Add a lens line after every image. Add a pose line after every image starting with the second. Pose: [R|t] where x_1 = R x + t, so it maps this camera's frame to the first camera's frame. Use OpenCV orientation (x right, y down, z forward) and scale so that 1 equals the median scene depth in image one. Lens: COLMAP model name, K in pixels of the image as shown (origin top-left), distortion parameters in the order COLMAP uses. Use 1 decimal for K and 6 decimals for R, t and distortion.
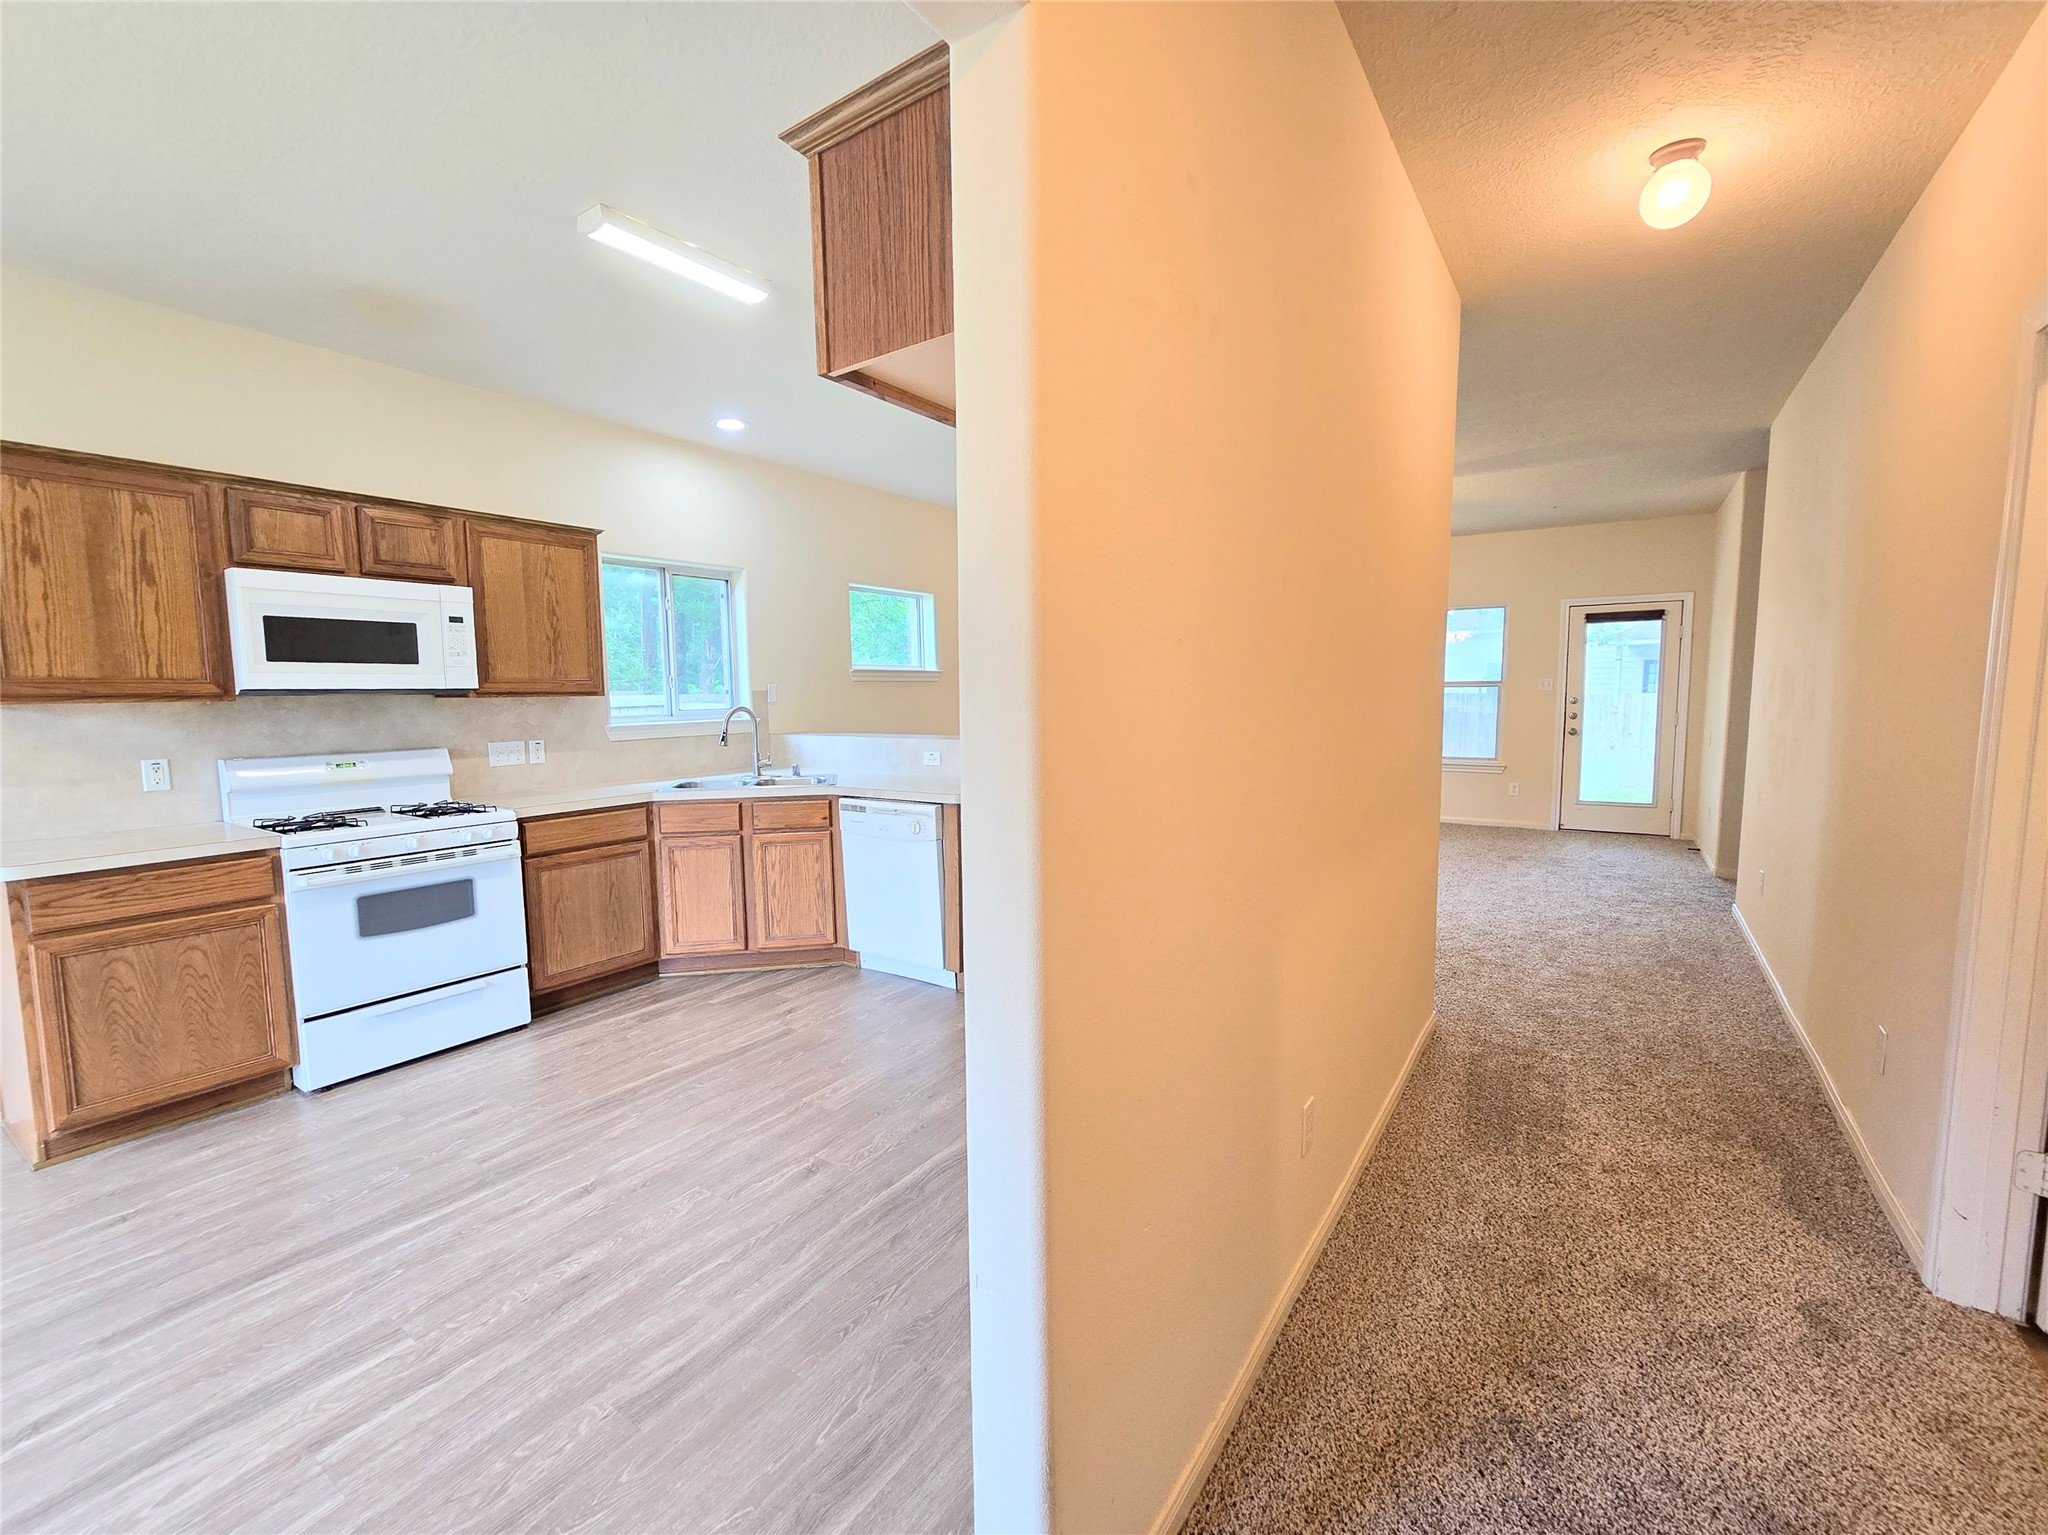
lens RADIAL K [[873.9, 0, 1018.7], [0, 873.9, 776.3], [0, 0, 1]] dist [-0.009094, 0.004063]
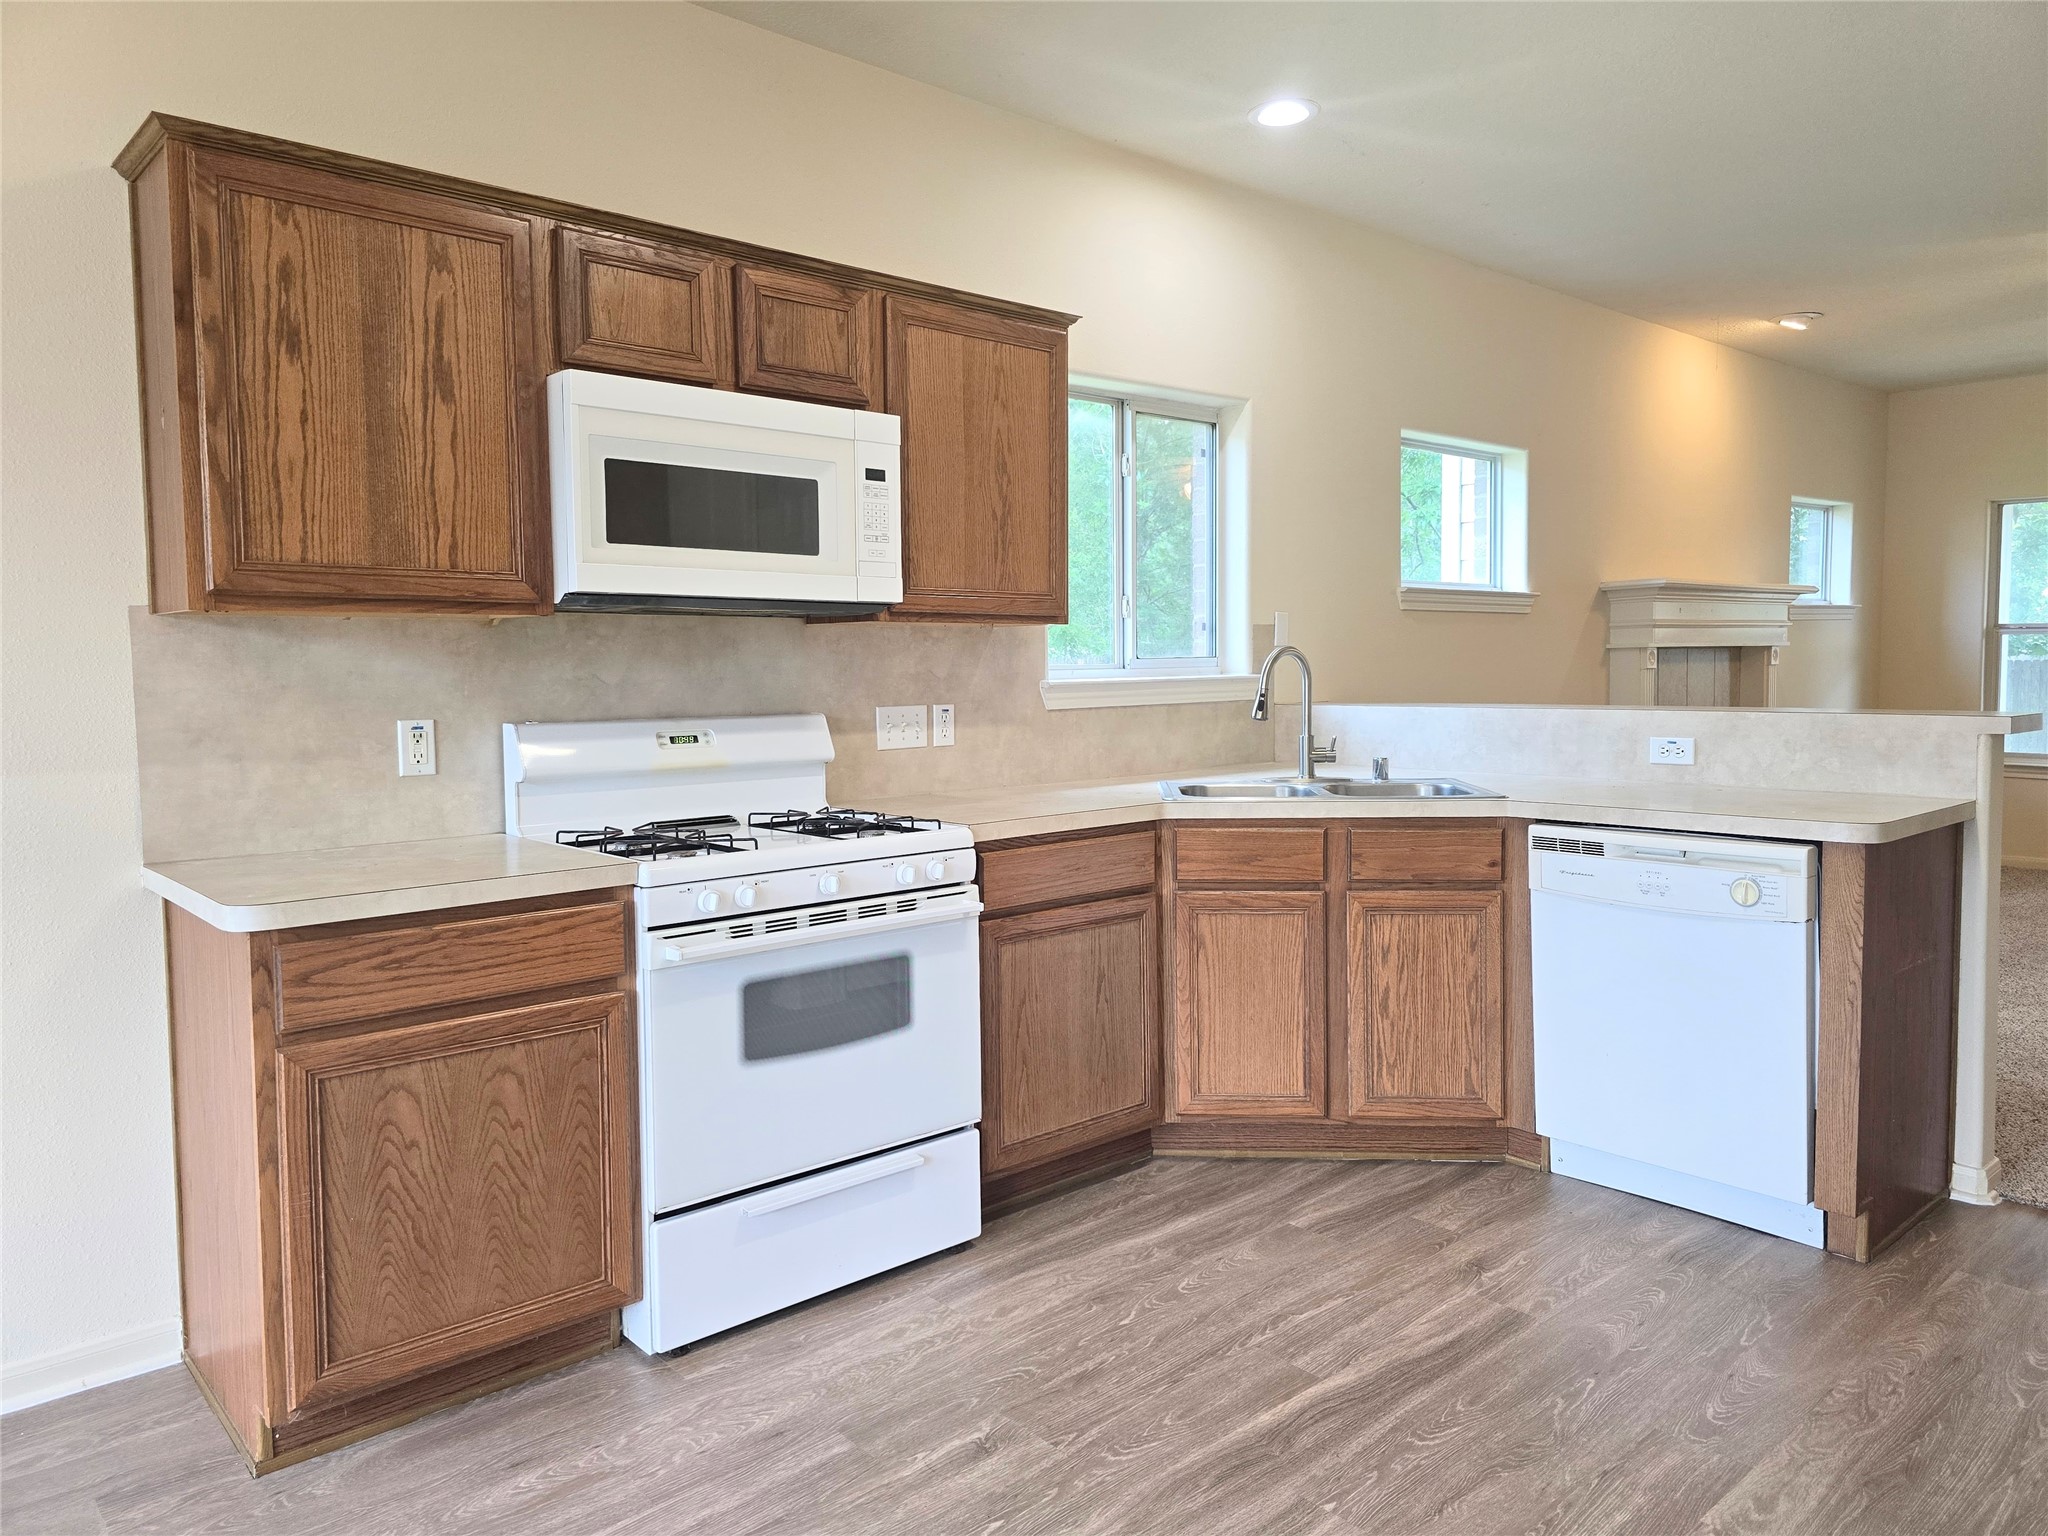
lens RADIAL K [[1379.7, 0, 1023.7], [0, 1379.7, 751.4], [0, 0, 1]] dist [0.087923, -0.102203]
pose [[0.968230, 0.015599, -0.249576, -0.353560], [-0.023980, 0.999245, -0.030573, 0.017869], [0.248910, 0.035586, 0.967873, 0.201318]]
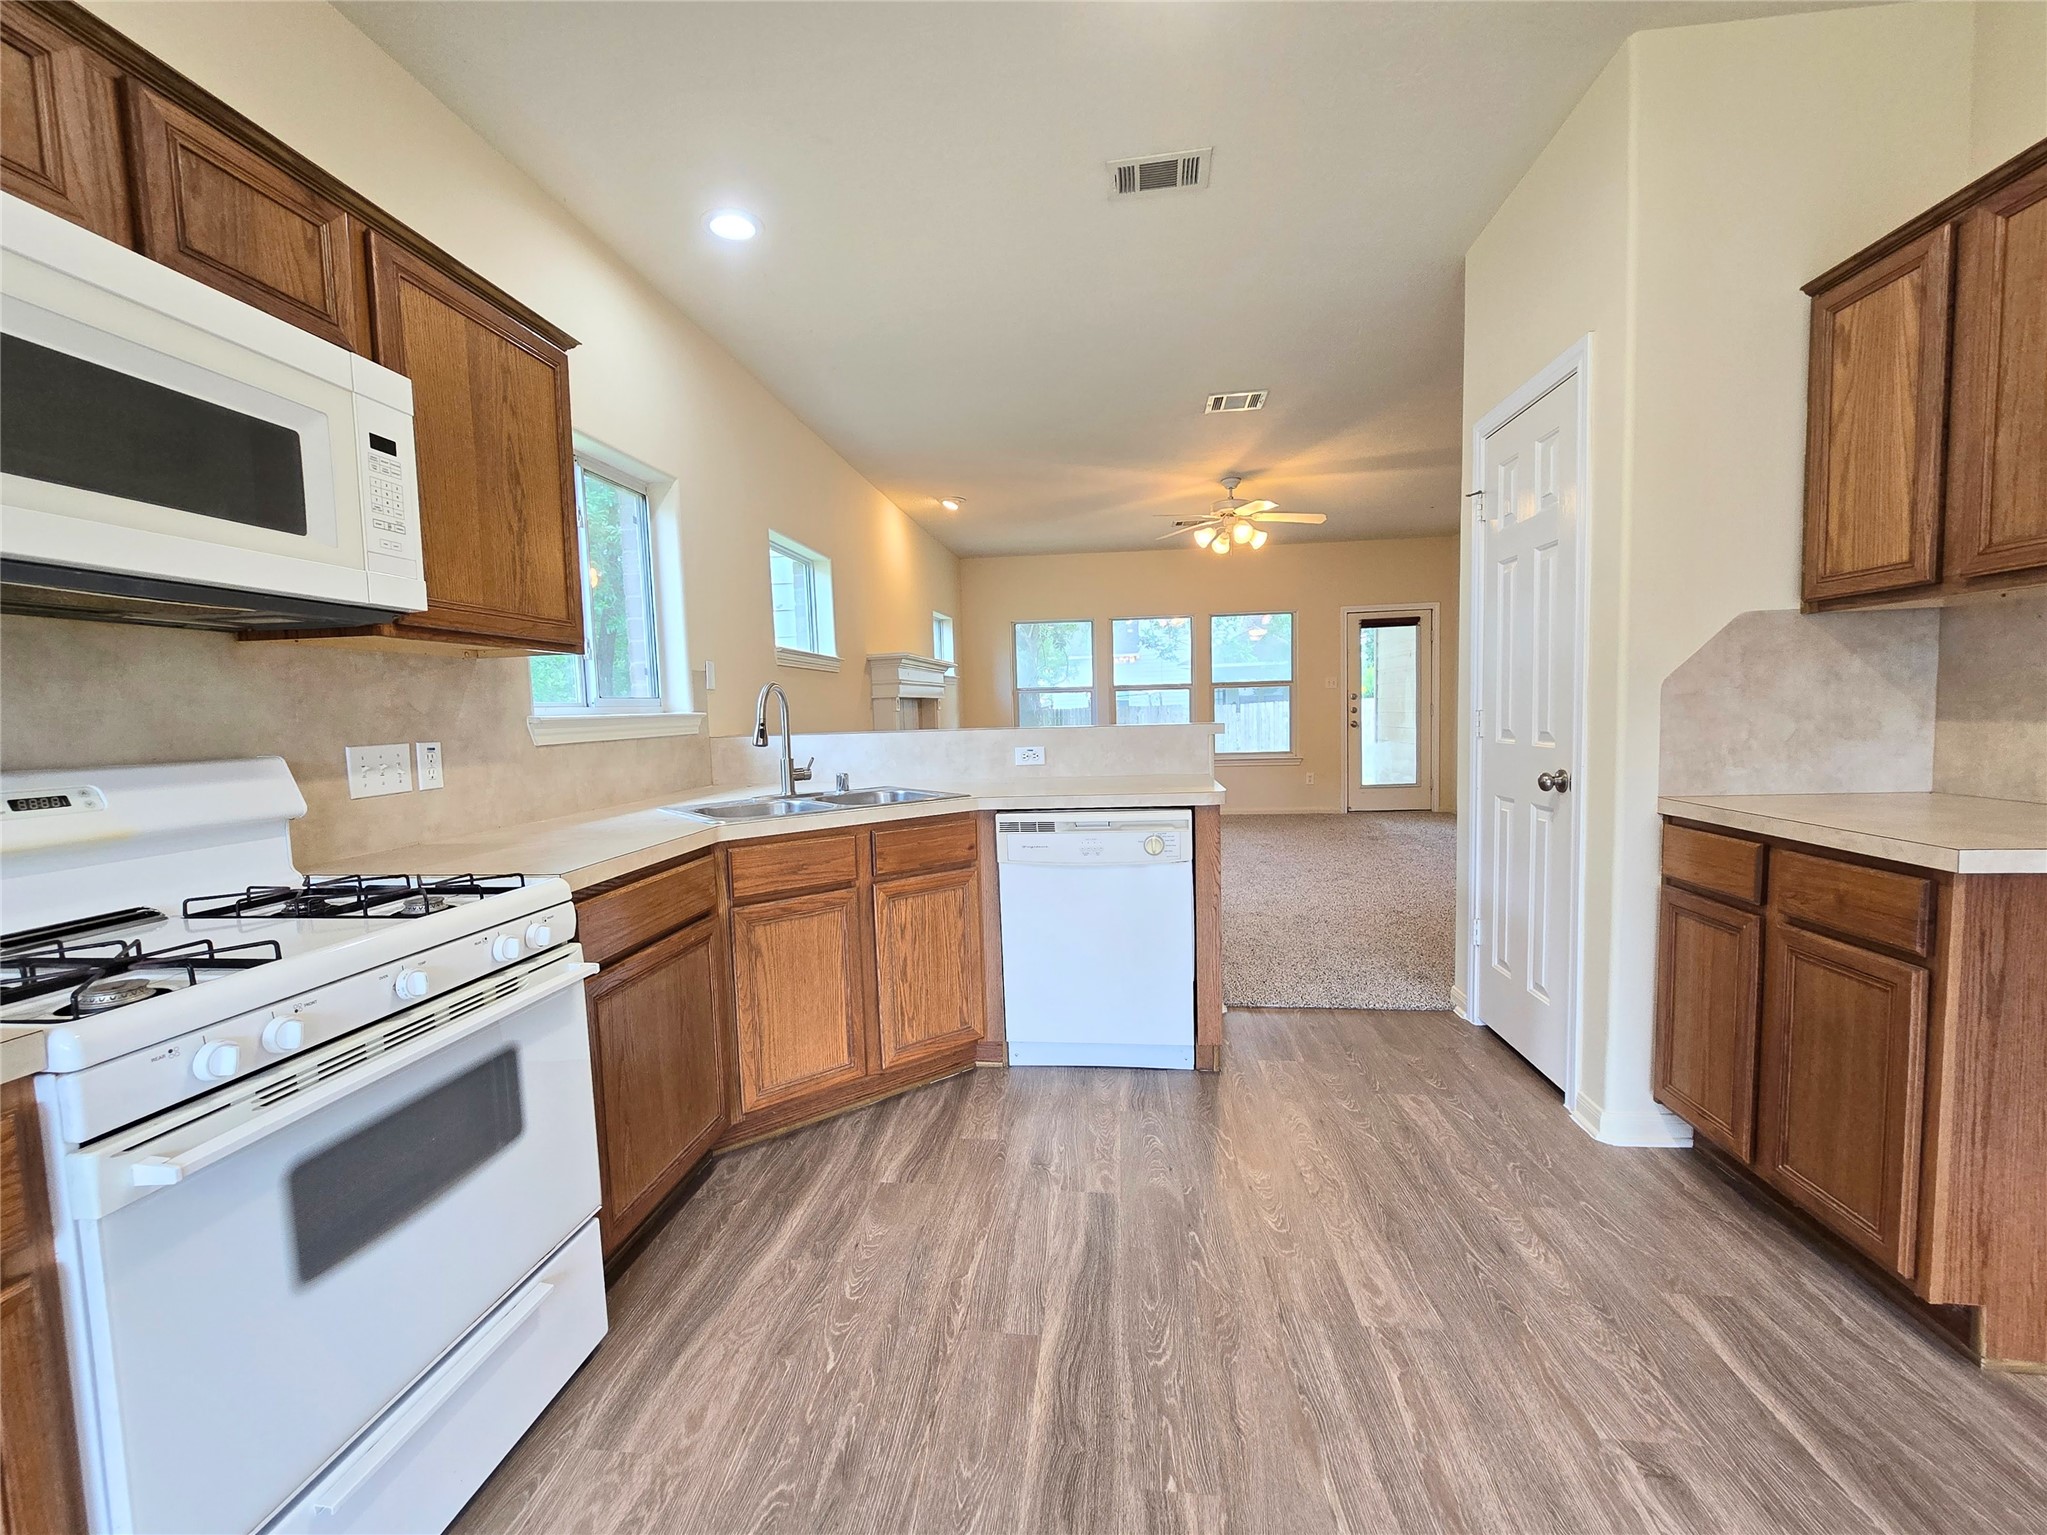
lens RADIAL K [[849.5, 0, 1014.3], [0, 849.5, 776.4], [0, 0, 1]] dist [-0.002049, 0.000692]
pose [[0.890220, -0.051252, 0.452639, -0.594138], [0.064929, 0.997781, -0.014720, 0.008446], [-0.450880, 0.042493, 0.891572, 0.521896]]
